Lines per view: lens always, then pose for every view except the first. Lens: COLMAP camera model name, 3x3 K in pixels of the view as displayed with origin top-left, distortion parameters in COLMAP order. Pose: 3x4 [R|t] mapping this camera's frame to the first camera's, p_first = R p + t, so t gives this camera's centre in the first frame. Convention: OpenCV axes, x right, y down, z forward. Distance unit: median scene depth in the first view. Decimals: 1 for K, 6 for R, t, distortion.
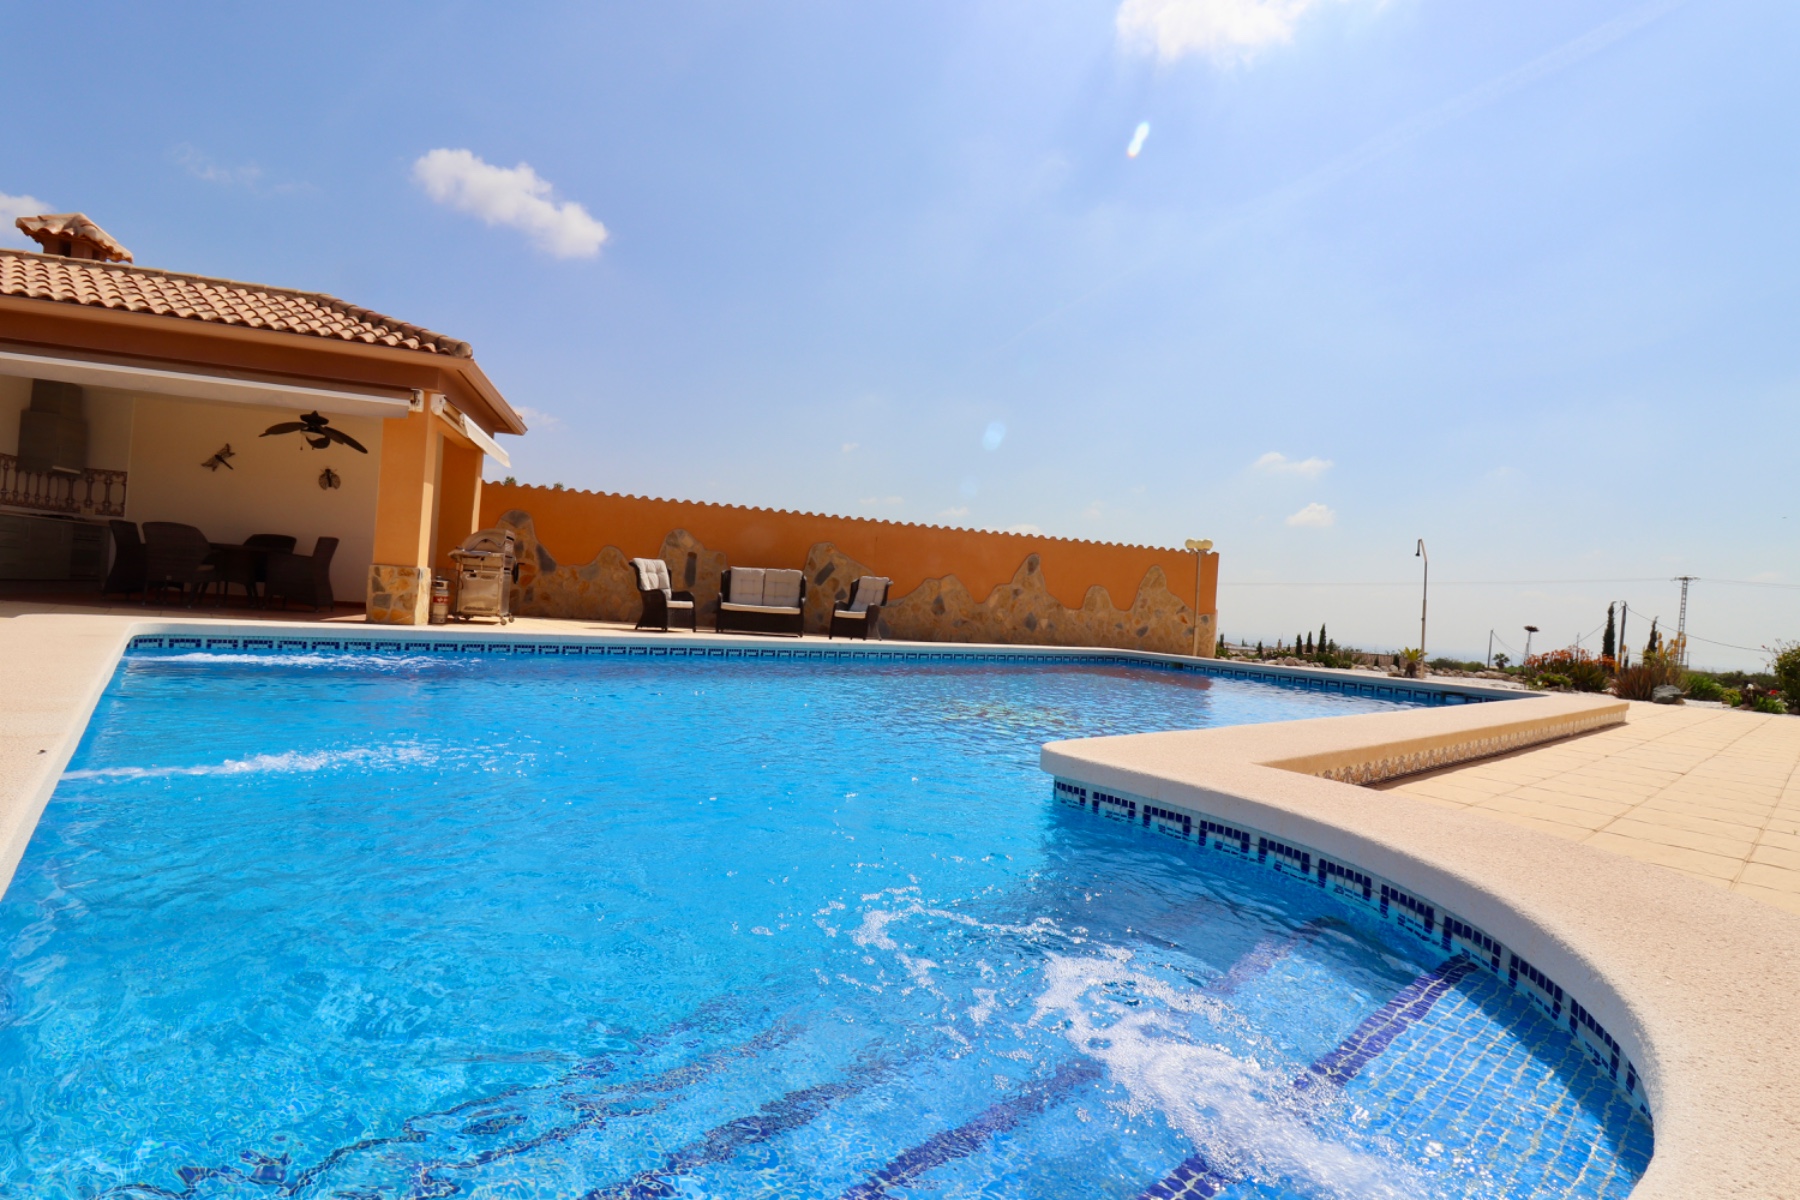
lens RADIAL K [[839.4, 0, 900.0], [0, 839.4, 600.0], [0, 0, 1]] dist [0.021140, -0.026640]
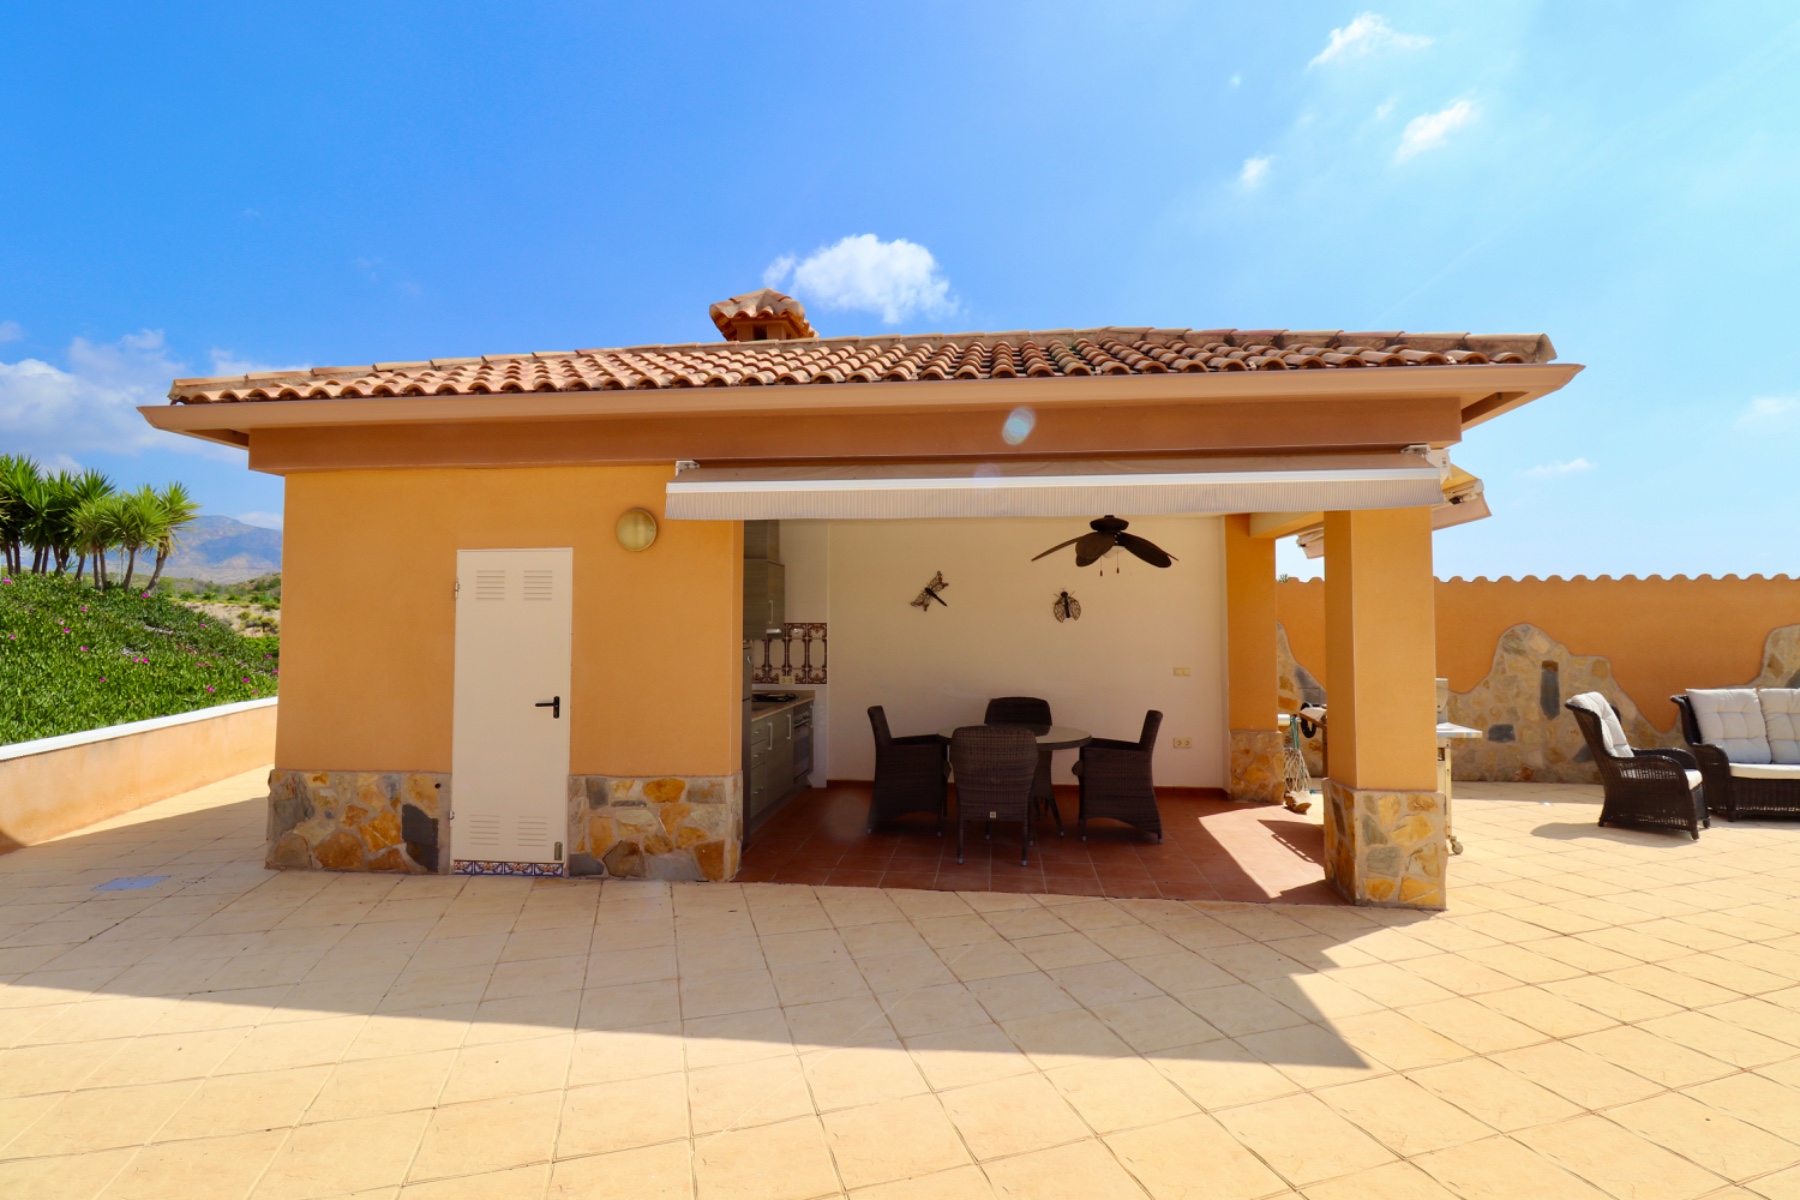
lens RADIAL K [[839.4, 0, 900.0], [0, 839.4, 600.0], [0, 0, 1]] dist [0.021140, -0.026640]
pose [[0.915521, -0.082926, -0.393630, -0.570875], [0.065433, 0.996188, -0.057680, -0.126725], [0.396913, 0.027051, 0.917457, 0.342388]]
